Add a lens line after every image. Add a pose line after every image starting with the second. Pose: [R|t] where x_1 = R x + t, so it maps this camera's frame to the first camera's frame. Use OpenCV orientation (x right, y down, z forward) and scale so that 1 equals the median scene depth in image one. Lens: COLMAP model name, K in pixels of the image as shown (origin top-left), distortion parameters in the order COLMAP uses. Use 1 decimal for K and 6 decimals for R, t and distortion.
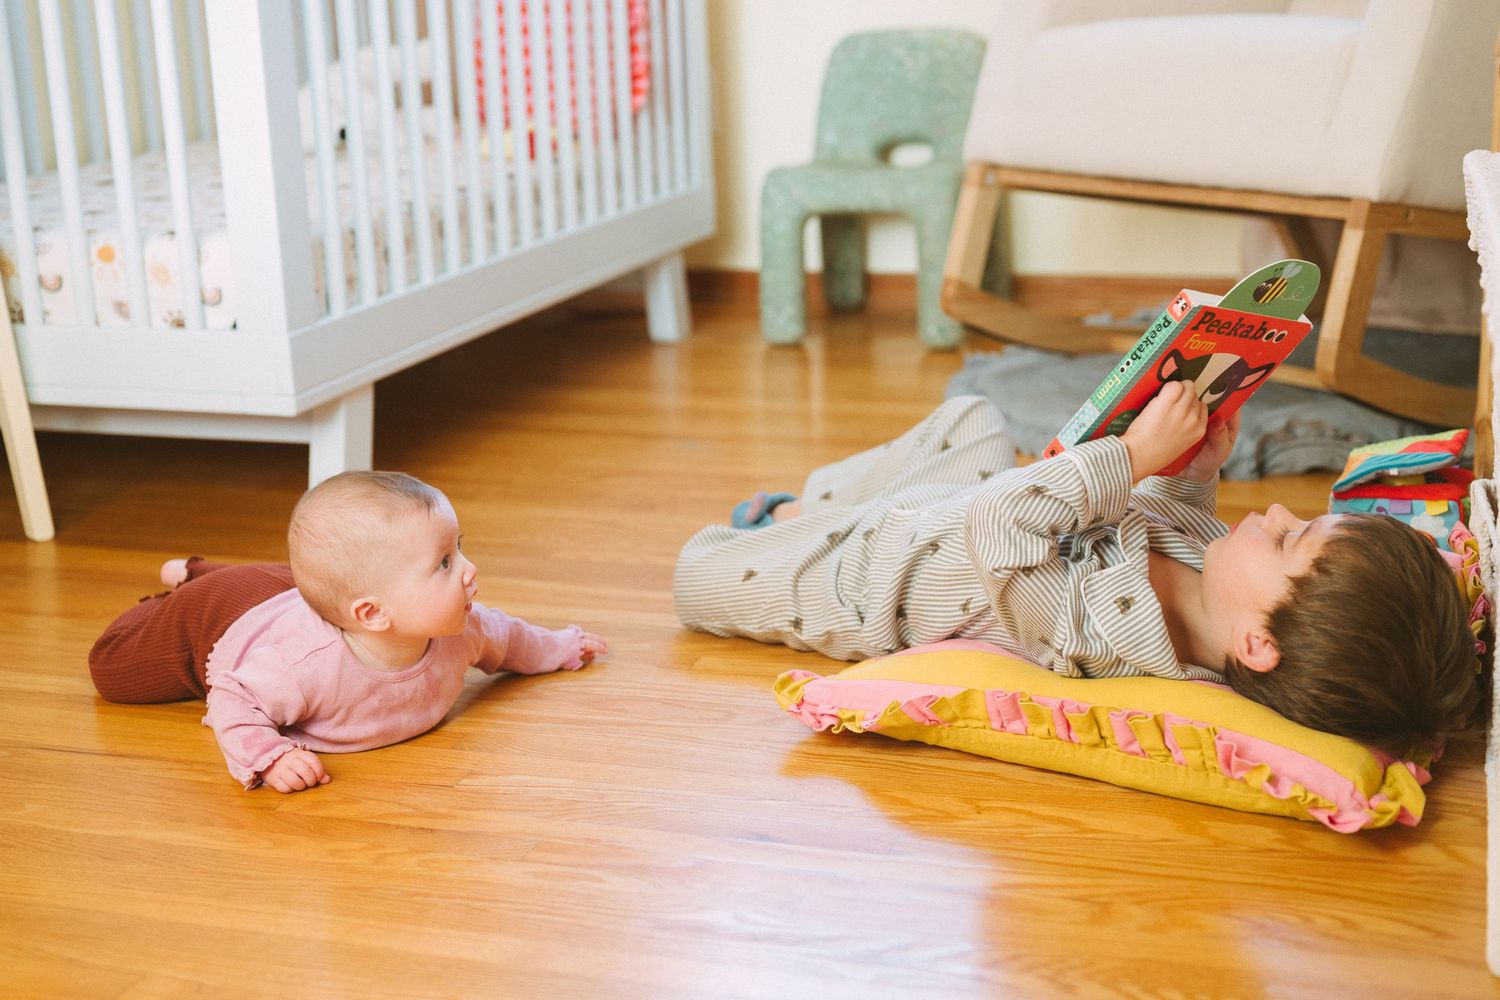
lens RADIAL K [[2128.4, 0, 750.0], [0, 2128.4, 500.0], [0, 0, 1]] dist [-0.001274, -0.013453]
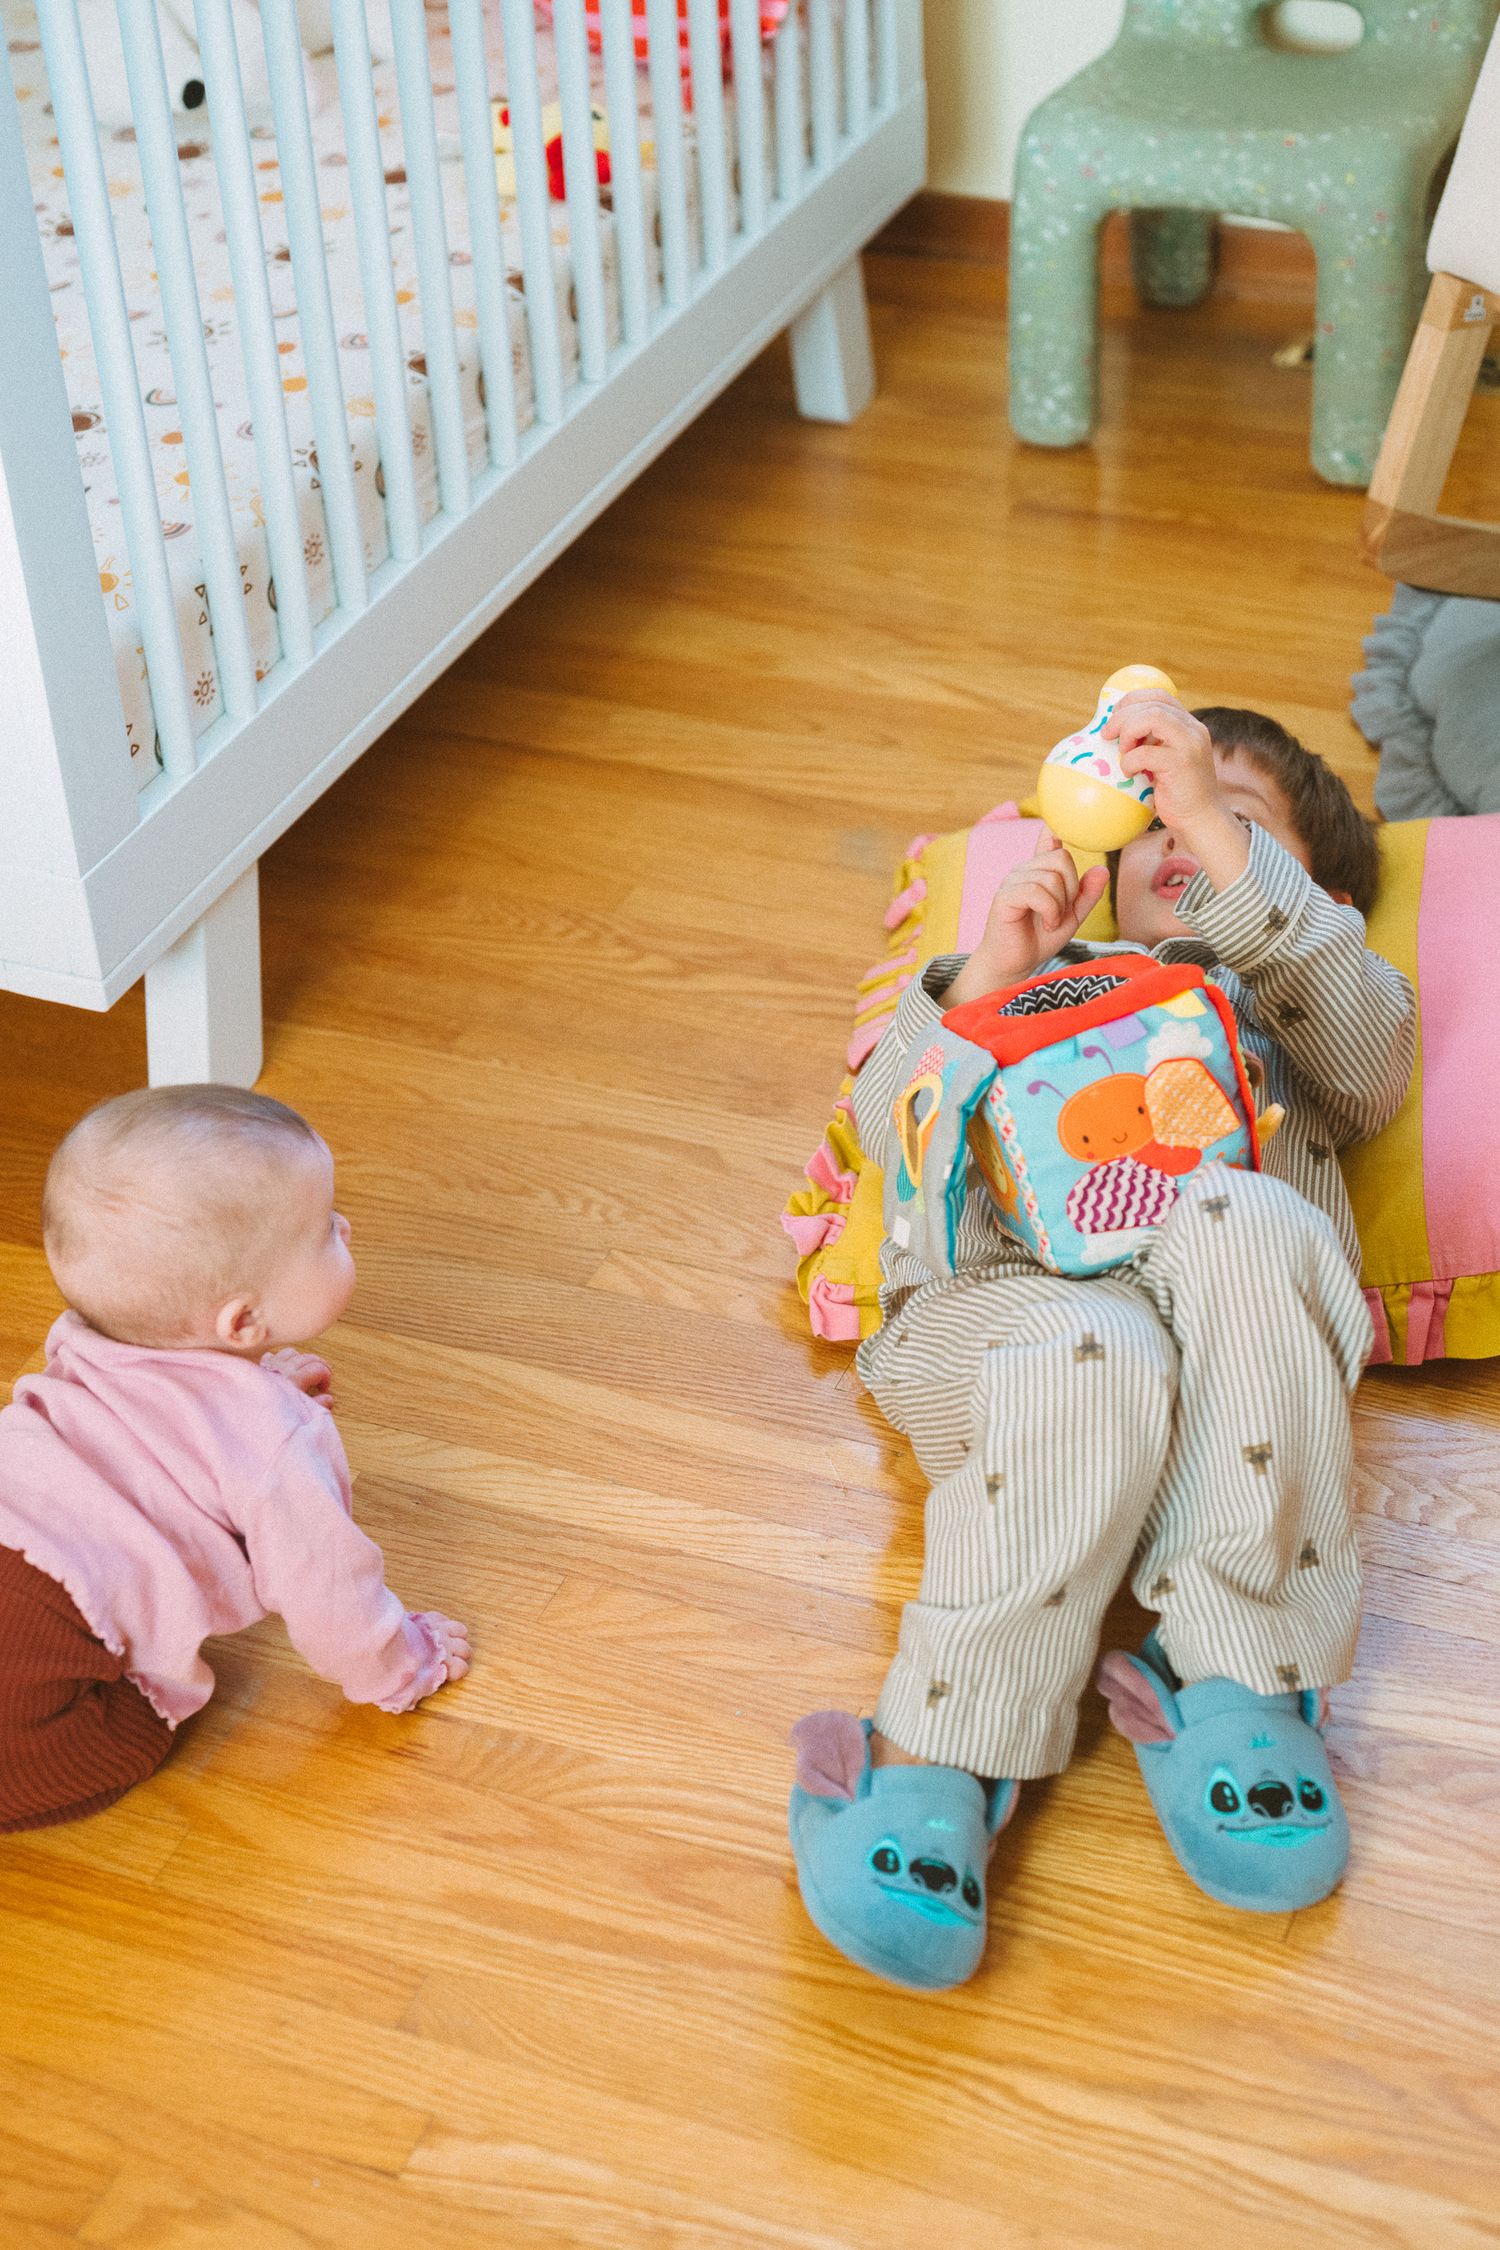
lens RADIAL K [[3433.2, 0, 764.5], [0, 3433.2, 1214.8], [0, 0, 1]] dist [-0.017661, 0.018232]
pose [[0.998006, 0.031334, -0.054785, -0.003218], [-0.008476, 0.926723, 0.375649, -0.307964], [0.062541, -0.374435, 0.925142, 0.202779]]
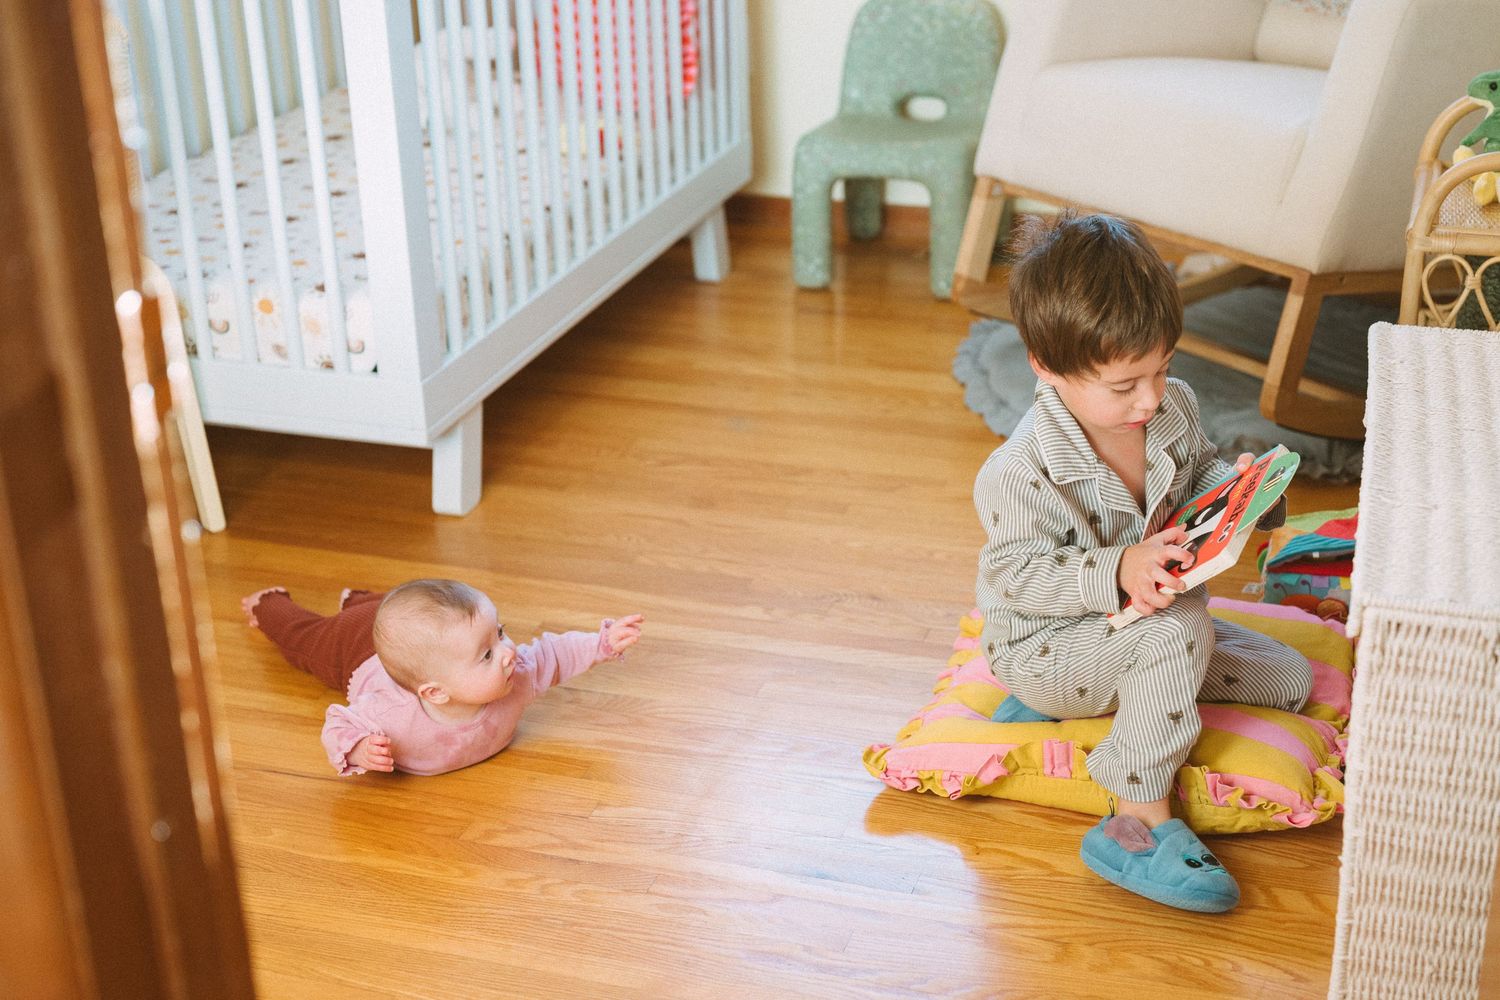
lens RADIAL K [[2137.2, 0, 750.0], [0, 2137.2, 500.0], [0, 0, 1]] dist [0.006716, 0.079723]
pose [[0.999958, 0.007451, 0.005246, -0.032831], [-0.008172, 0.987966, 0.154457, -0.197552], [-0.004032, -0.154494, 0.987986, -0.221709]]
